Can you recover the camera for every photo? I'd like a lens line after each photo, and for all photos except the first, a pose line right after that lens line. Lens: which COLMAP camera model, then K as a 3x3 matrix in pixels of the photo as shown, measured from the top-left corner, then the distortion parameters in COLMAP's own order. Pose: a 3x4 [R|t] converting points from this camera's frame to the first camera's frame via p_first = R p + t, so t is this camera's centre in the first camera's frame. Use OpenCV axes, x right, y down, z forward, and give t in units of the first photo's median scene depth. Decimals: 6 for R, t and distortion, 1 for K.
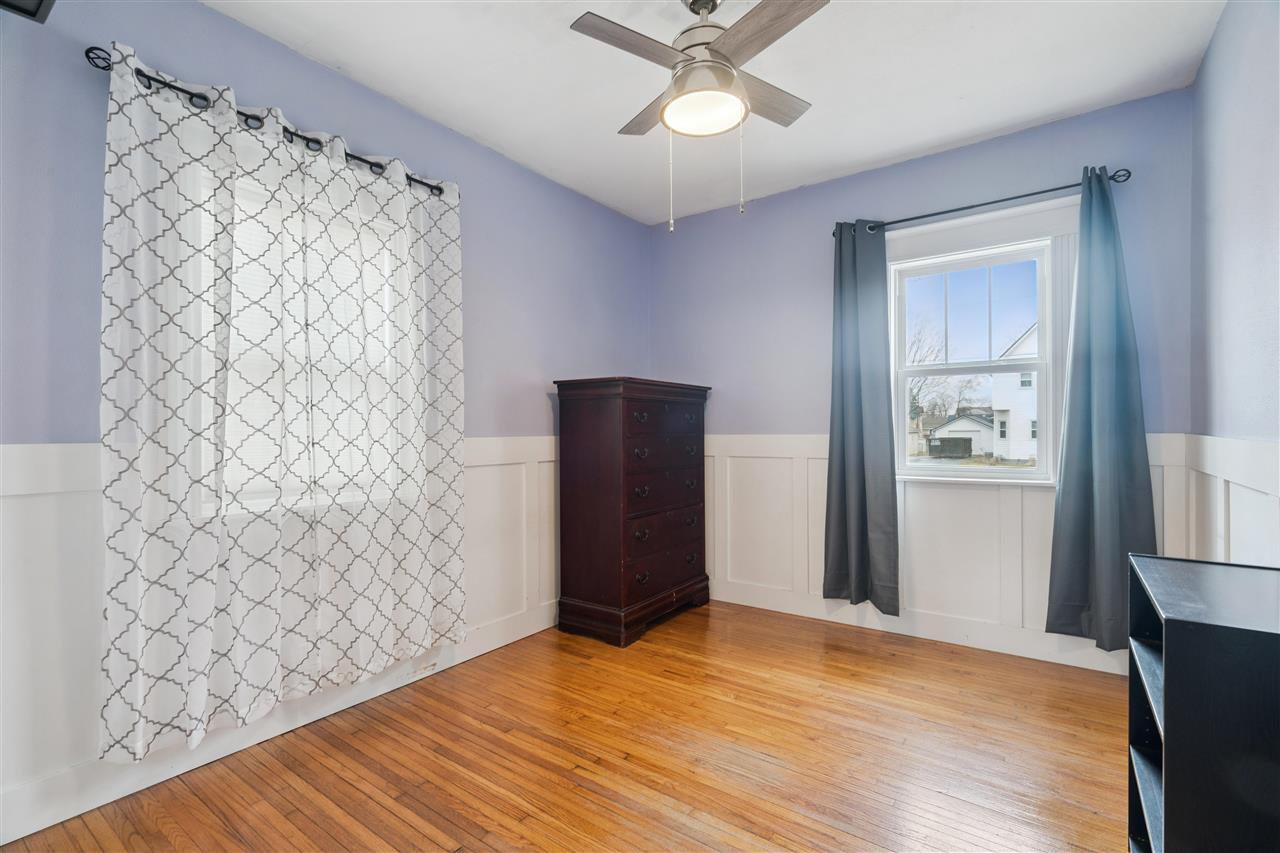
lens RADIAL K [[586.0, 0, 637.0], [0, 586.0, 427.6], [0, 0, 1]] dist [0.004671, 0.001296]
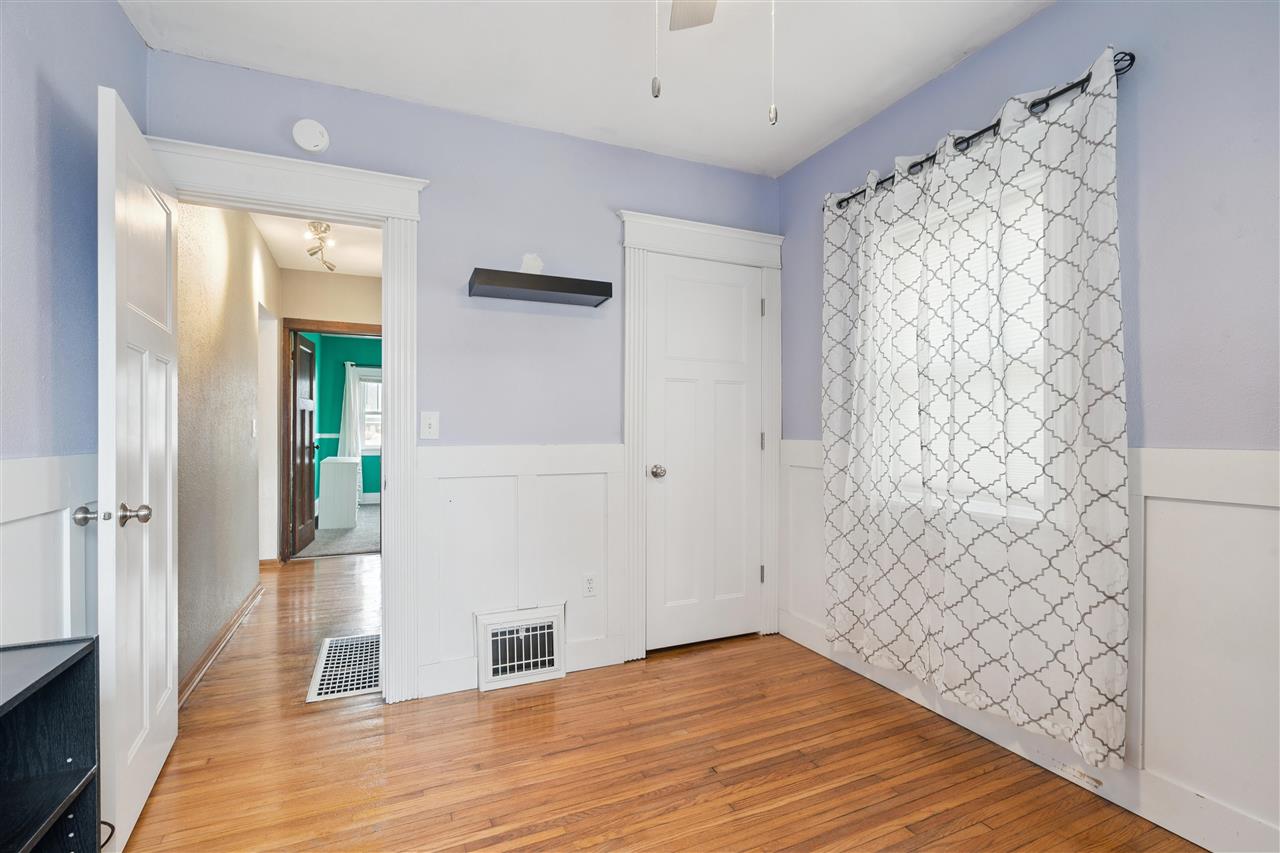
lens RADIAL K [[586.0, 0, 642.8], [0, 586.0, 433.0], [0, 0, 1]] dist [0.004671, 0.001296]
pose [[-0.501172, 0.002209, -0.865345, 0.610881], [0.001065, 0.999998, 0.001936, 0.000894], [0.865347, 0.000049, -0.501173, 1.078457]]
